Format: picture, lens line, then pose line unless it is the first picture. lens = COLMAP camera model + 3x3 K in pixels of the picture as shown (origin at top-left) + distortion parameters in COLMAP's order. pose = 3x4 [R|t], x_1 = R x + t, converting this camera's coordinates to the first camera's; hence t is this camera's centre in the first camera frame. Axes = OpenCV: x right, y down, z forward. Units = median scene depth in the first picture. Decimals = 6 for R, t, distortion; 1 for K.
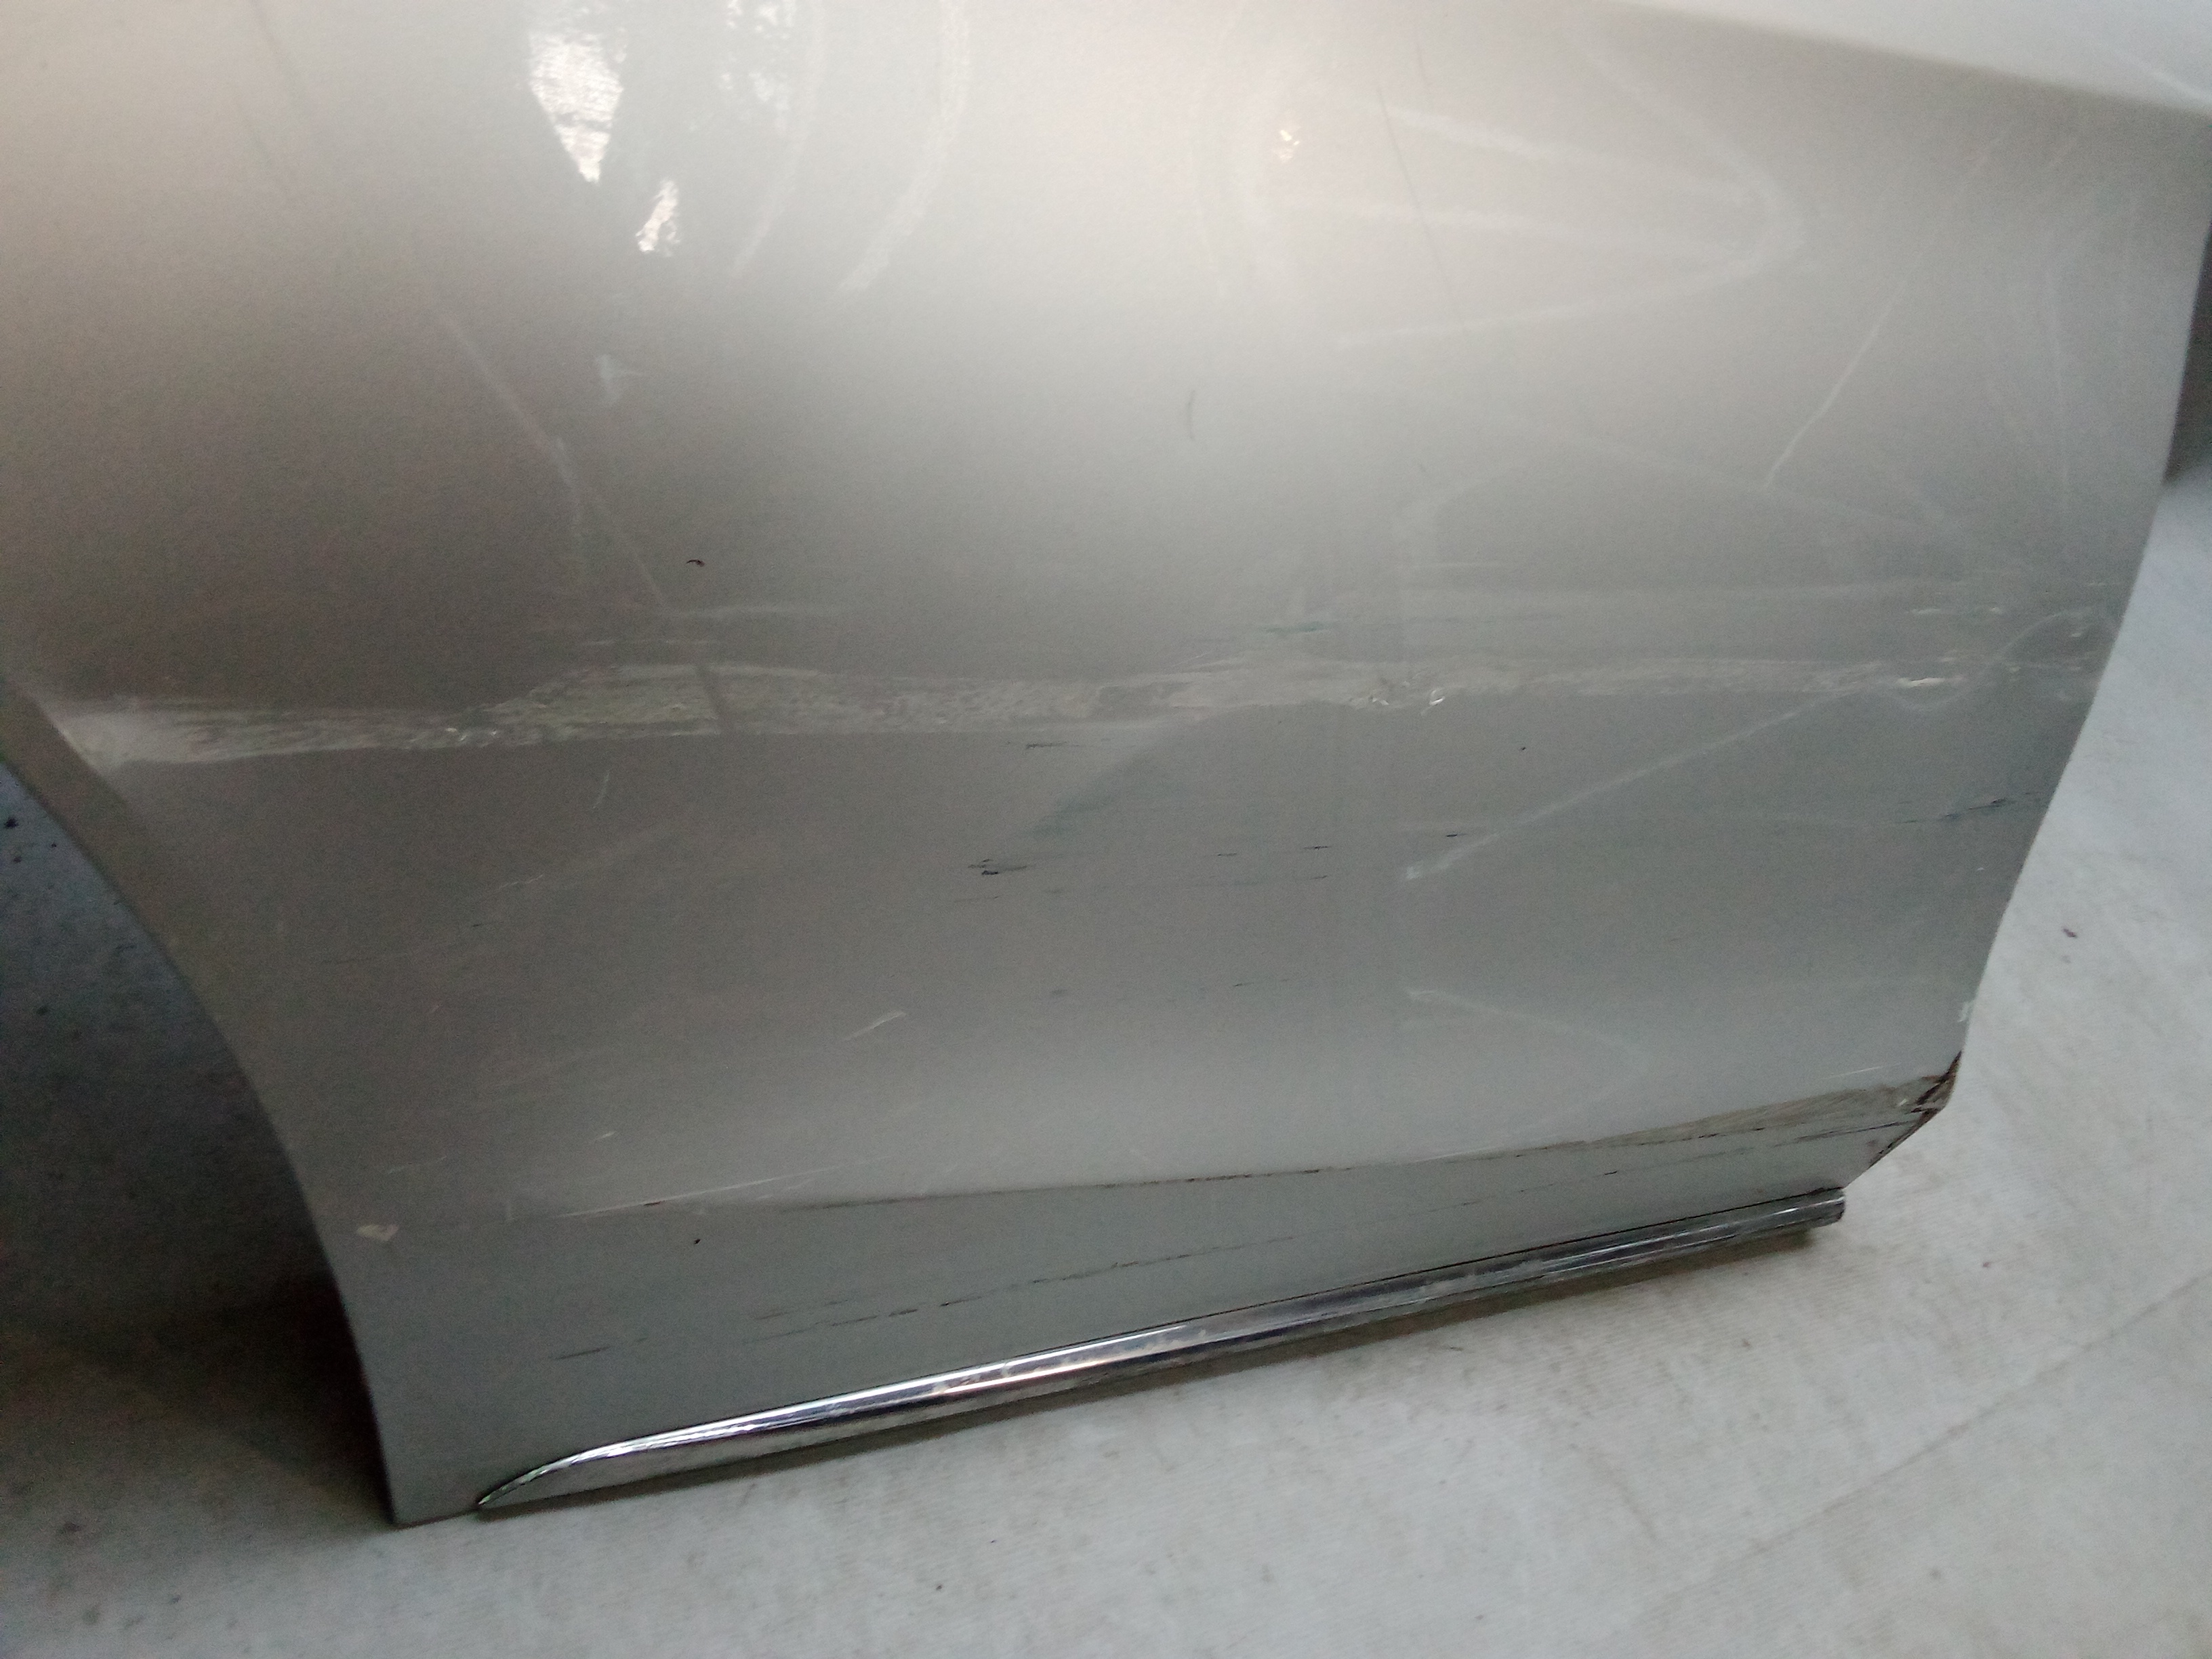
lens RADIAL K [[1732.5, 0, 1130.2], [0, 1732.5, 824.8], [0, 0, 1]] dist [0.029924, -0.046760]
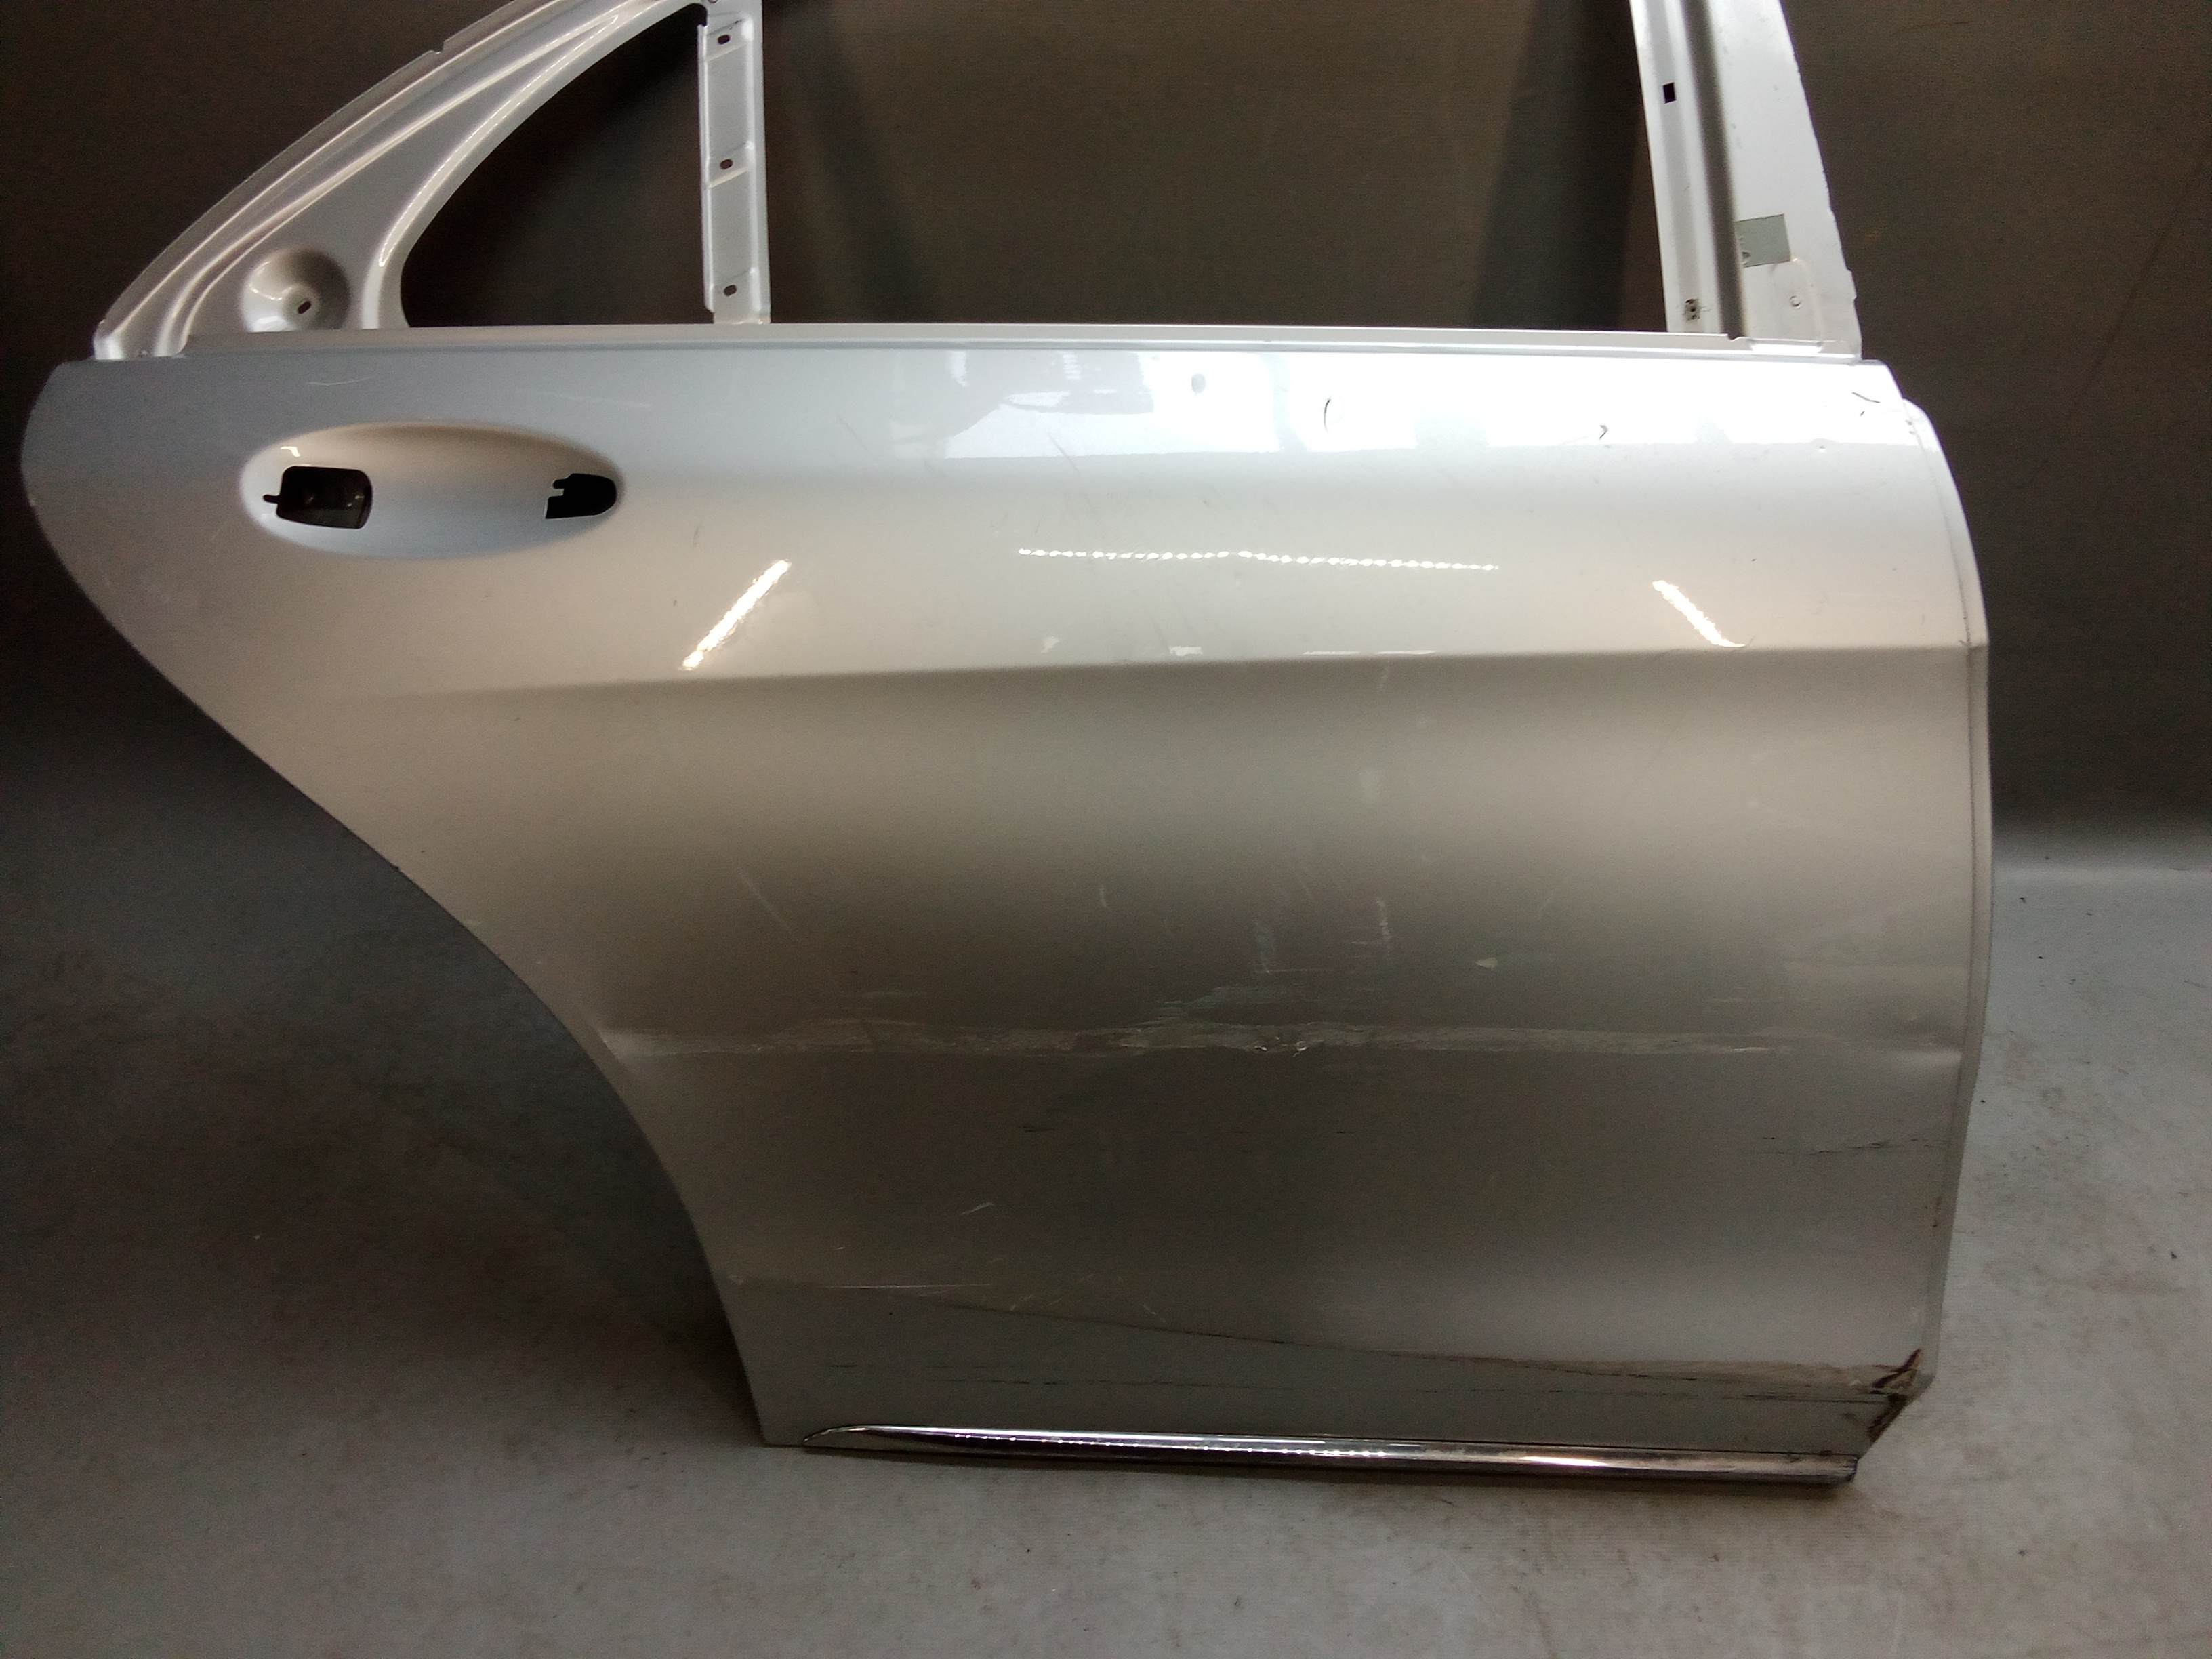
lens RADIAL K [[1721.1, 0, 1128.4], [0, 1721.1, 823.1], [0, 0, 1]] dist [0.051003, -0.086103]
pose [[0.862546, -0.010646, -0.505866, 0.740657], [-0.063274, 0.989661, -0.128715, -0.052748], [0.502006, 0.143031, 0.852955, -0.450894]]
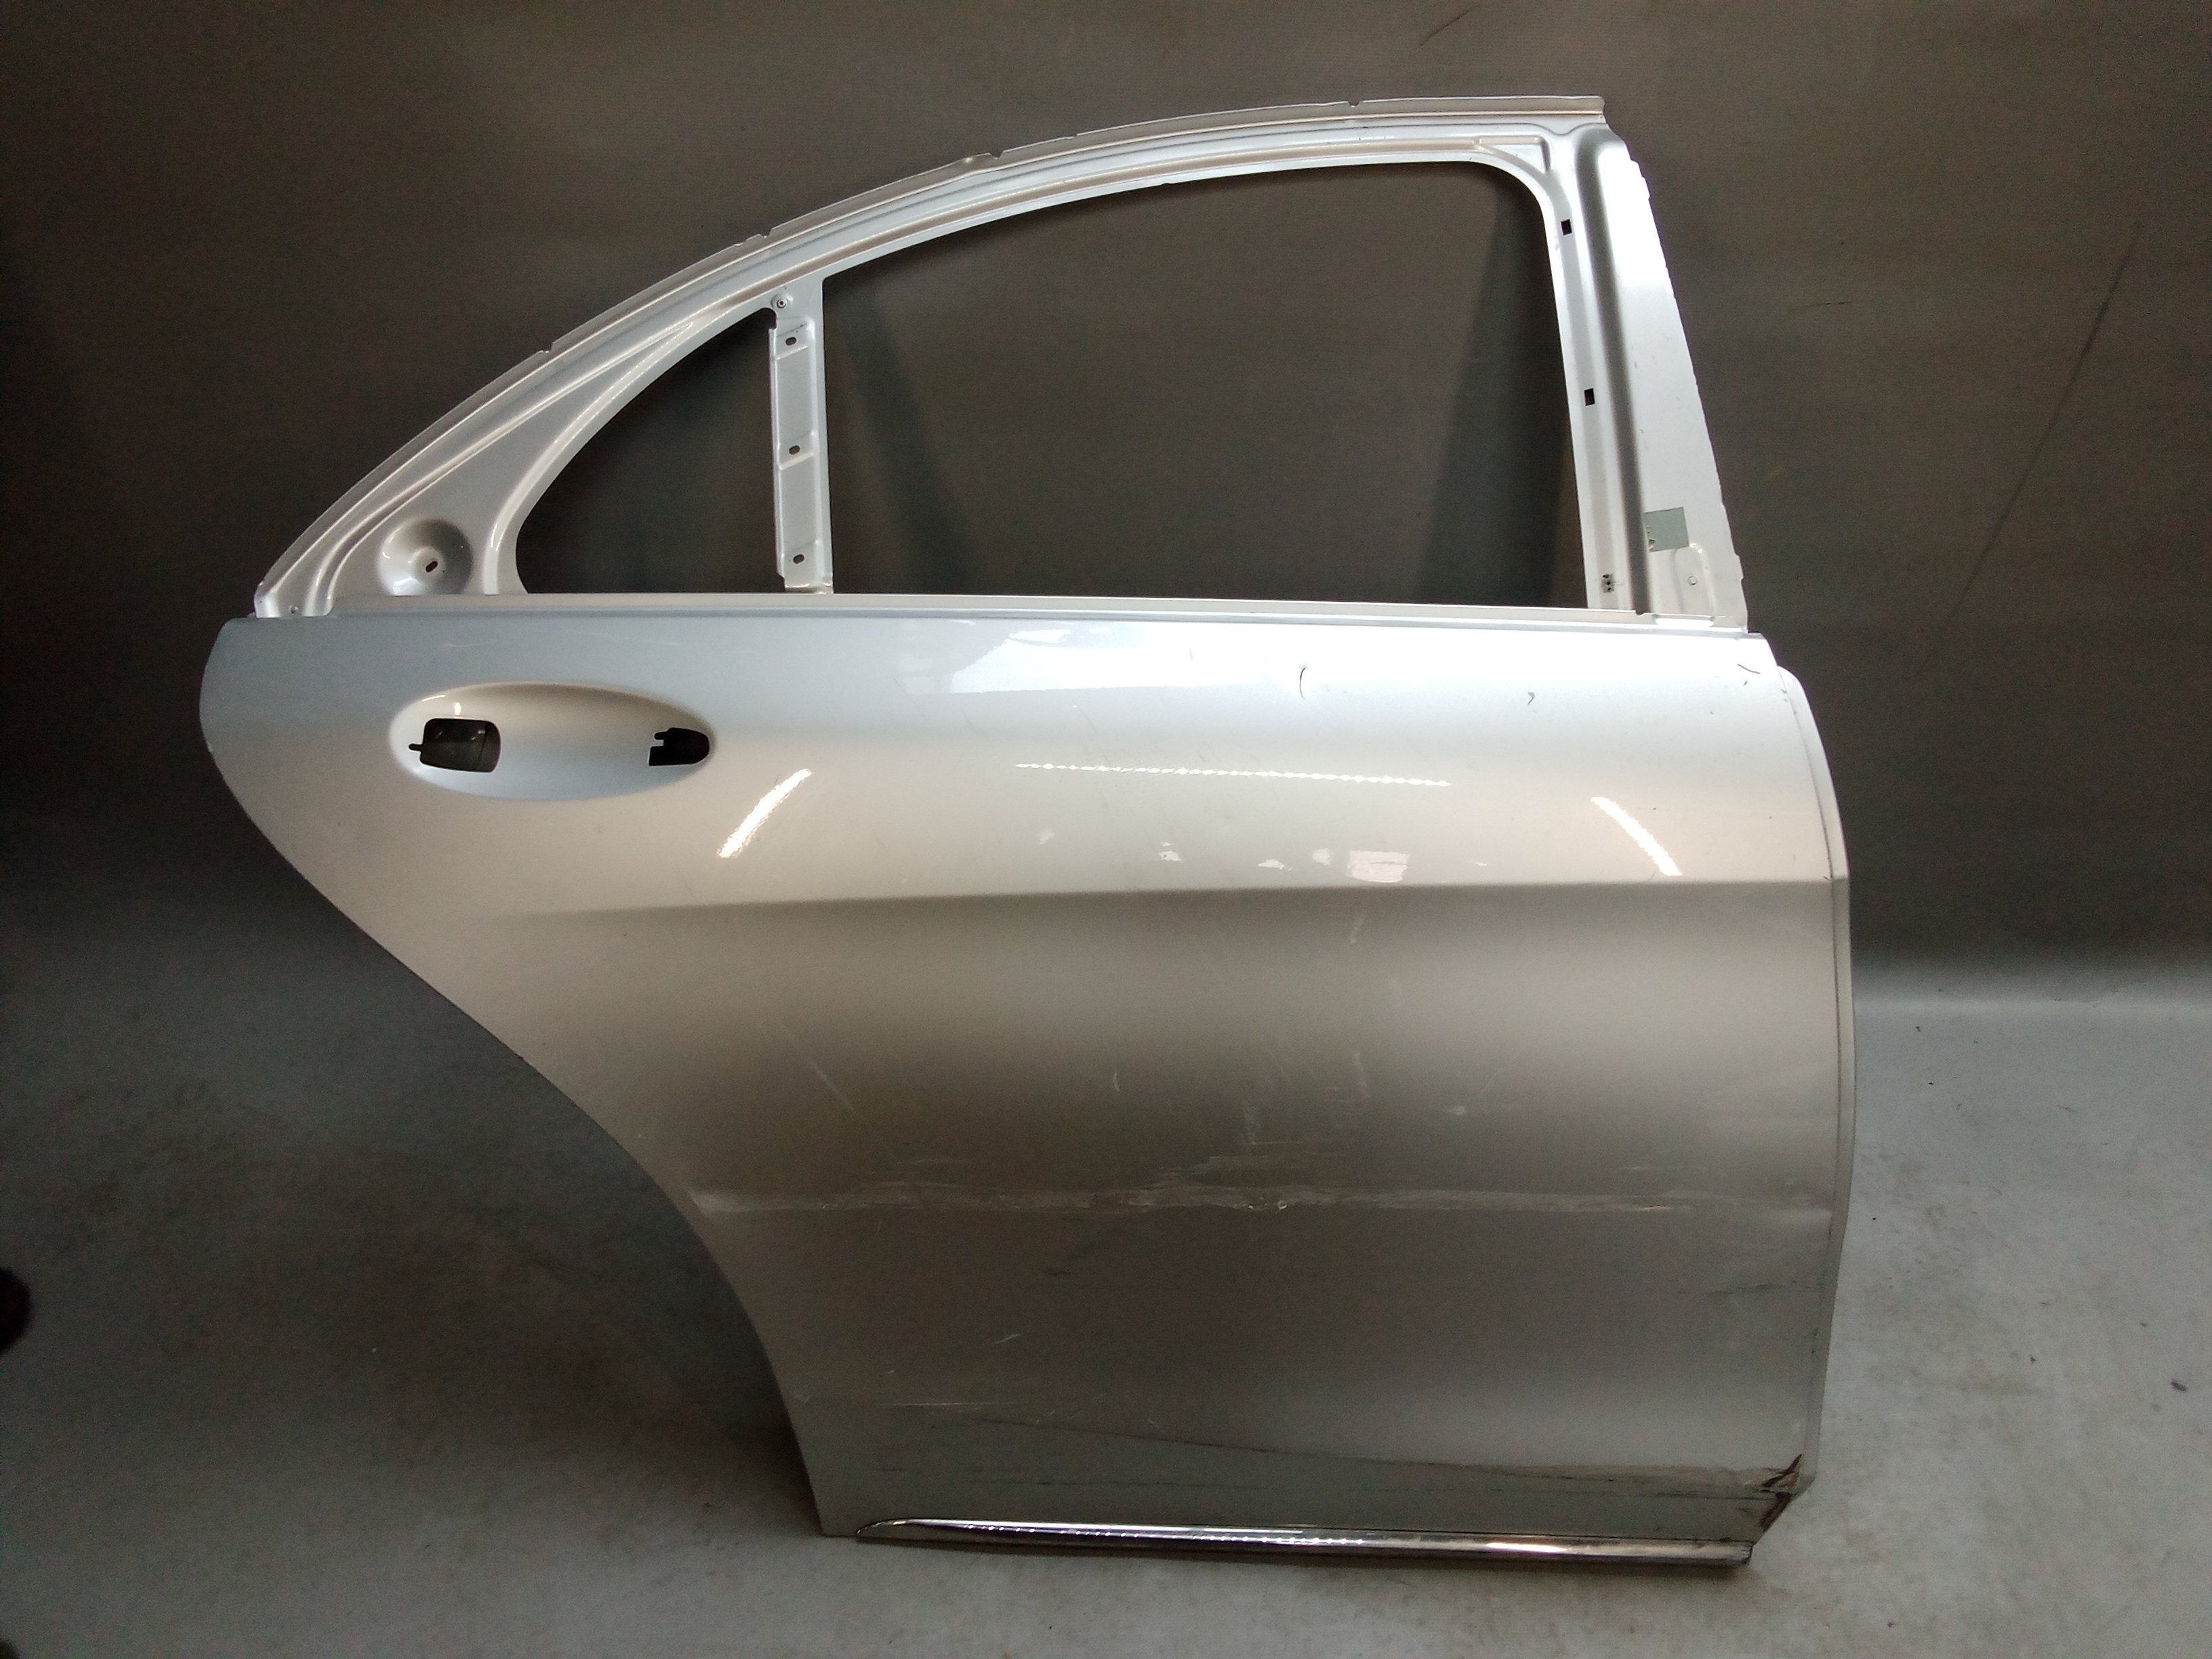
lens RADIAL K [[1721.1, 0, 1128.4], [0, 1721.1, 823.1], [0, 0, 1]] dist [0.051003, -0.086103]
pose [[0.868291, -0.012638, -0.495894, 0.855799], [-0.061839, 0.989119, -0.133486, -0.196615], [0.492185, 0.146571, 0.858062, -0.720481]]
